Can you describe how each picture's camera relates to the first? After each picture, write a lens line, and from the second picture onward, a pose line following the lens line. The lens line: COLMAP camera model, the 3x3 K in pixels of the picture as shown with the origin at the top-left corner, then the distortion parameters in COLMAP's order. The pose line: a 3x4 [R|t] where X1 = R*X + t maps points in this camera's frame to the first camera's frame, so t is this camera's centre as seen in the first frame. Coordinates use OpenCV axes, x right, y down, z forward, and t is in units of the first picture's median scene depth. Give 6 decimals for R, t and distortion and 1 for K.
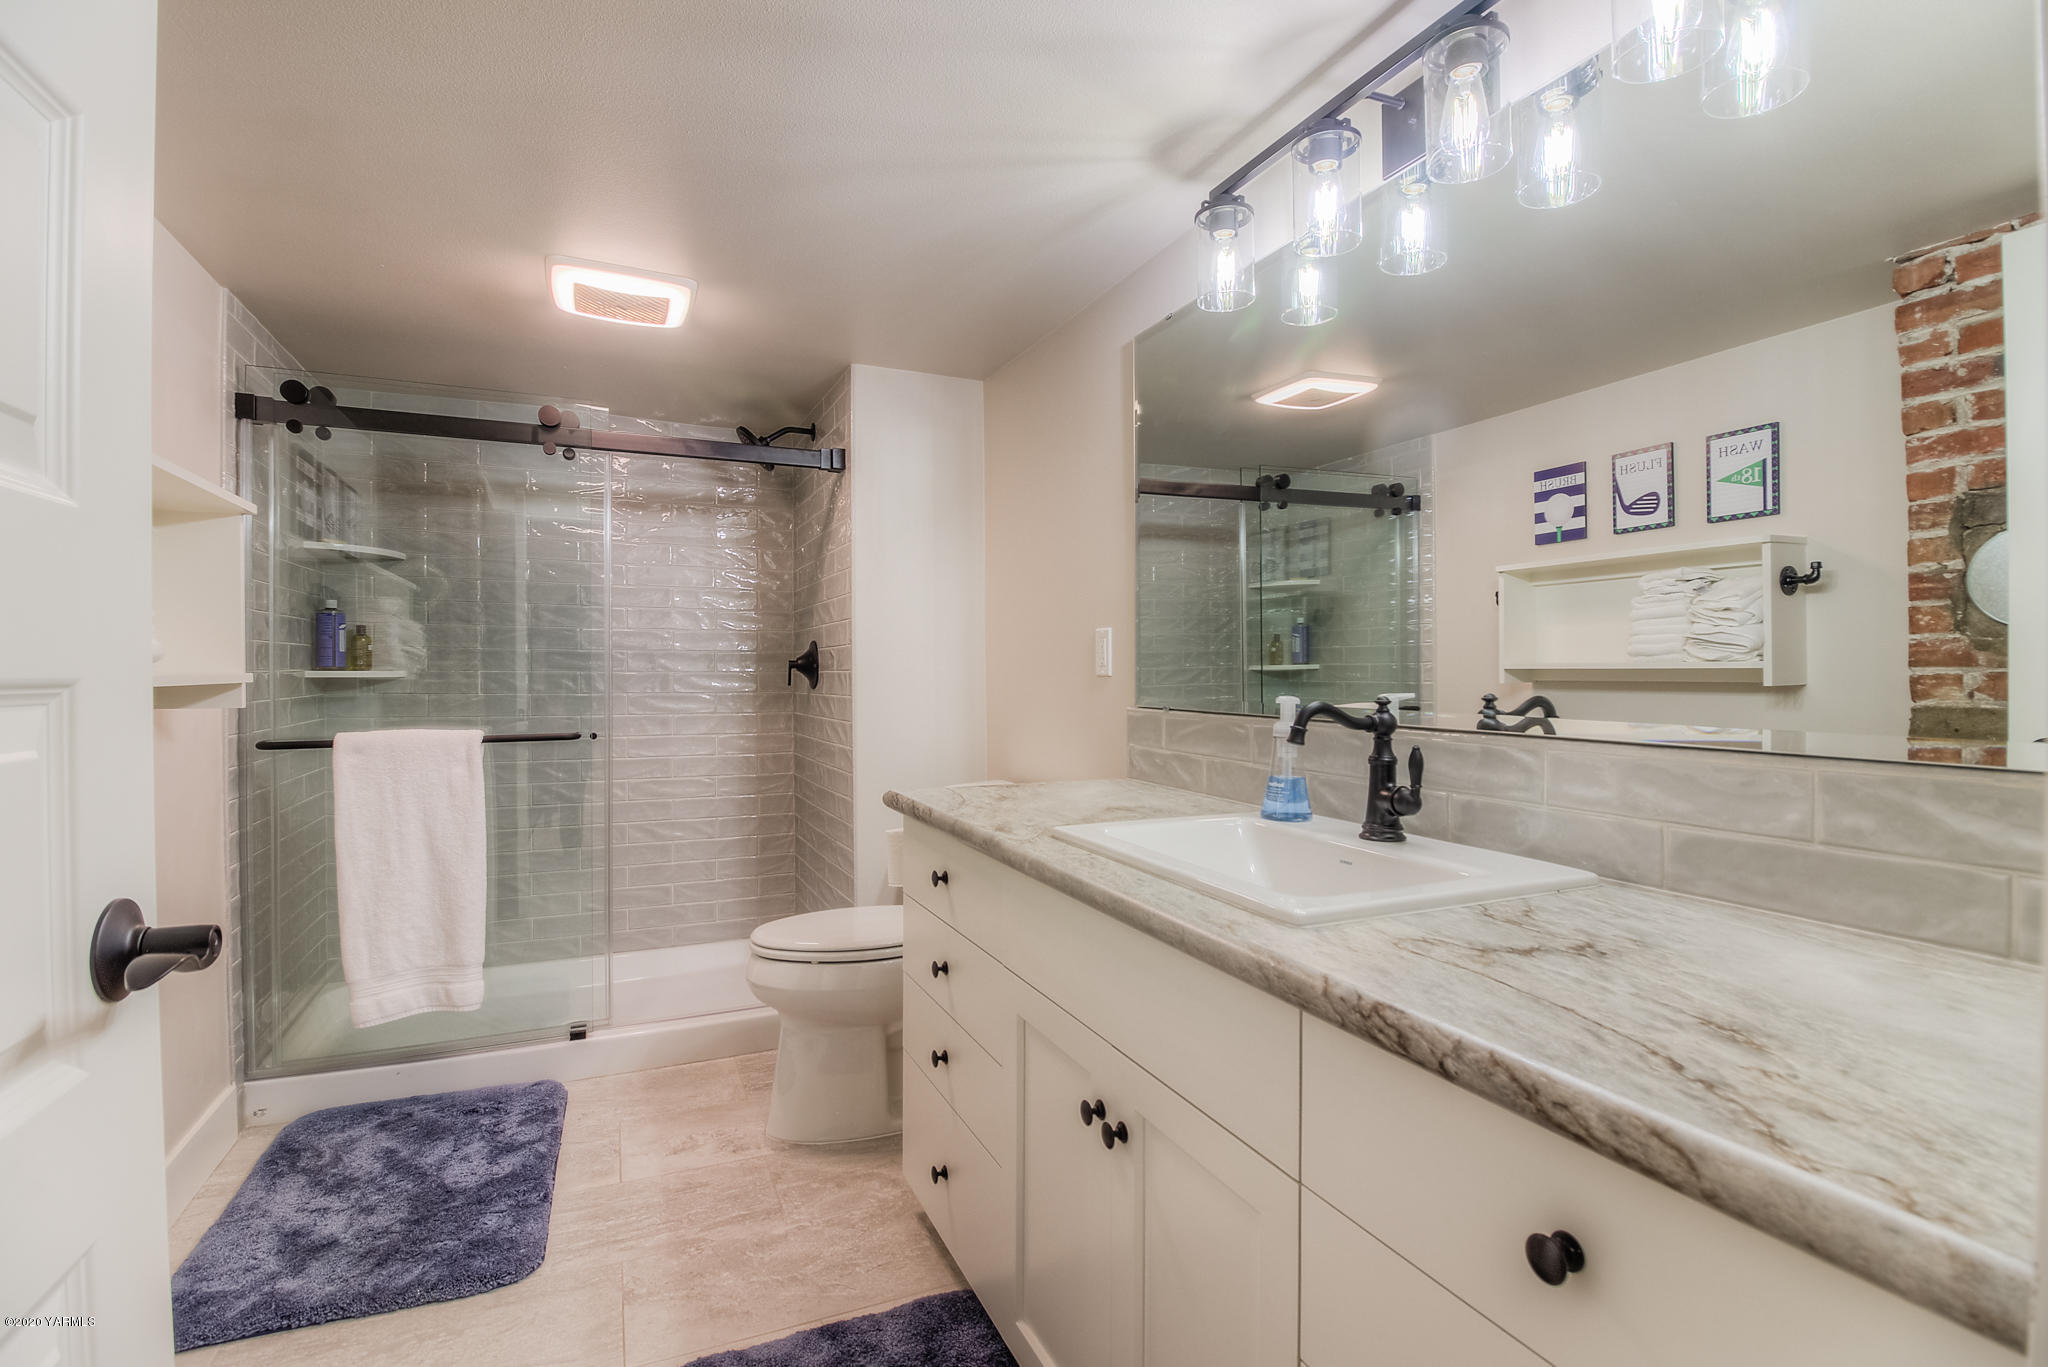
lens RADIAL K [[970.0, 0, 1024.9], [0, 970.0, 679.2], [0, 0, 1]] dist [-0.002093, -0.000615]
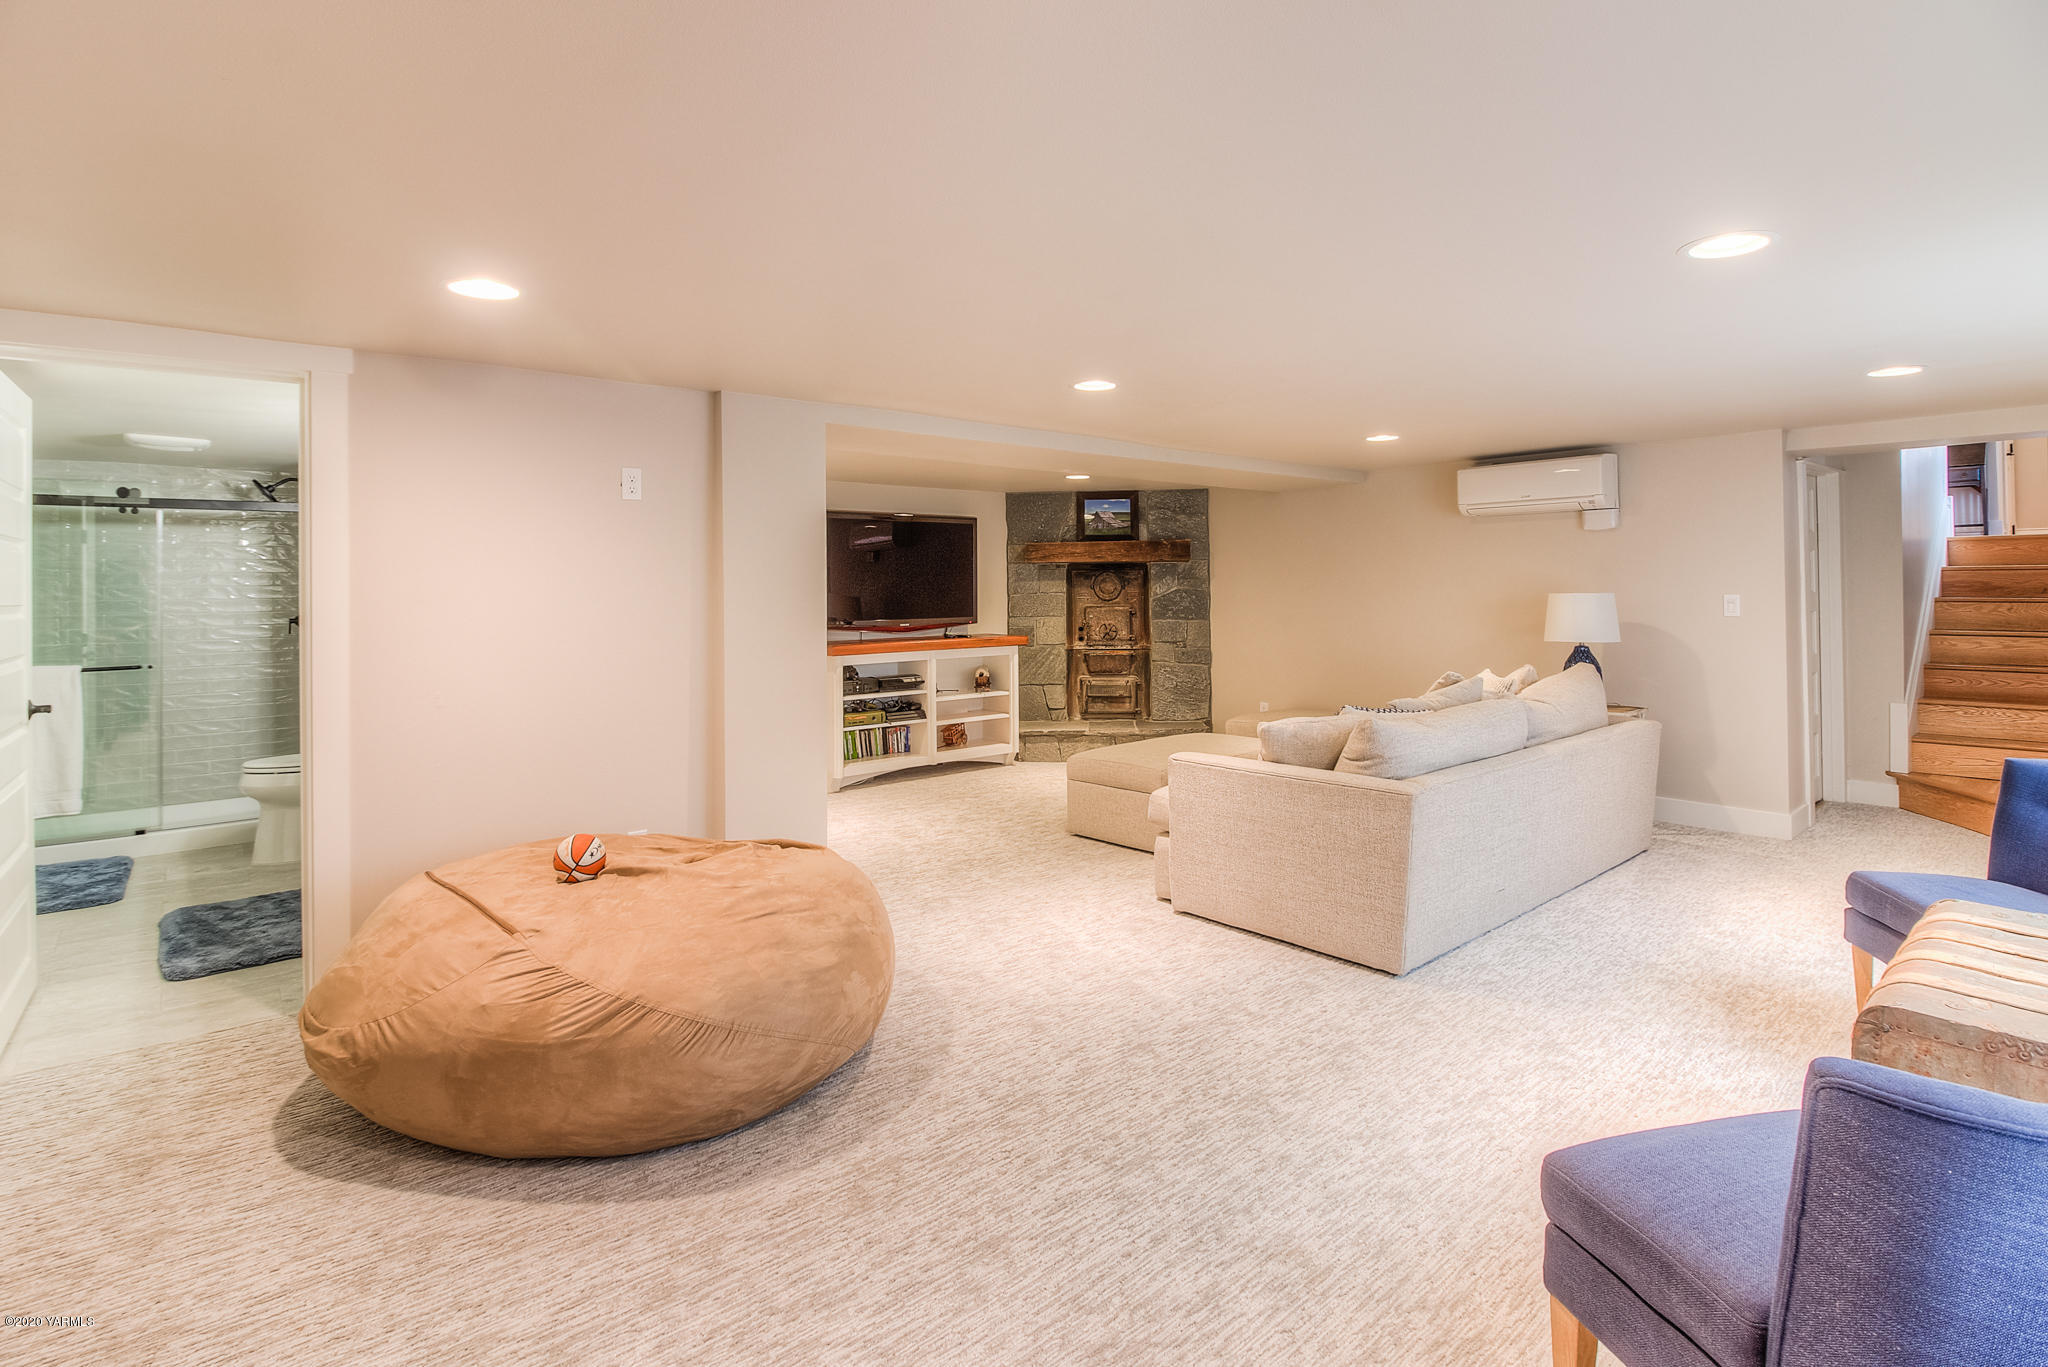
lens RADIAL K [[970.0, 0, 980.7], [0, 970.0, 565.8], [0, 0, 1]] dist [-0.002093, -0.000615]
pose [[0.956429, -0.015243, 0.291568, 0.391142], [0.025052, 0.999238, -0.029939, -0.028116], [-0.290890, 0.035938, 0.956081, -0.904410]]
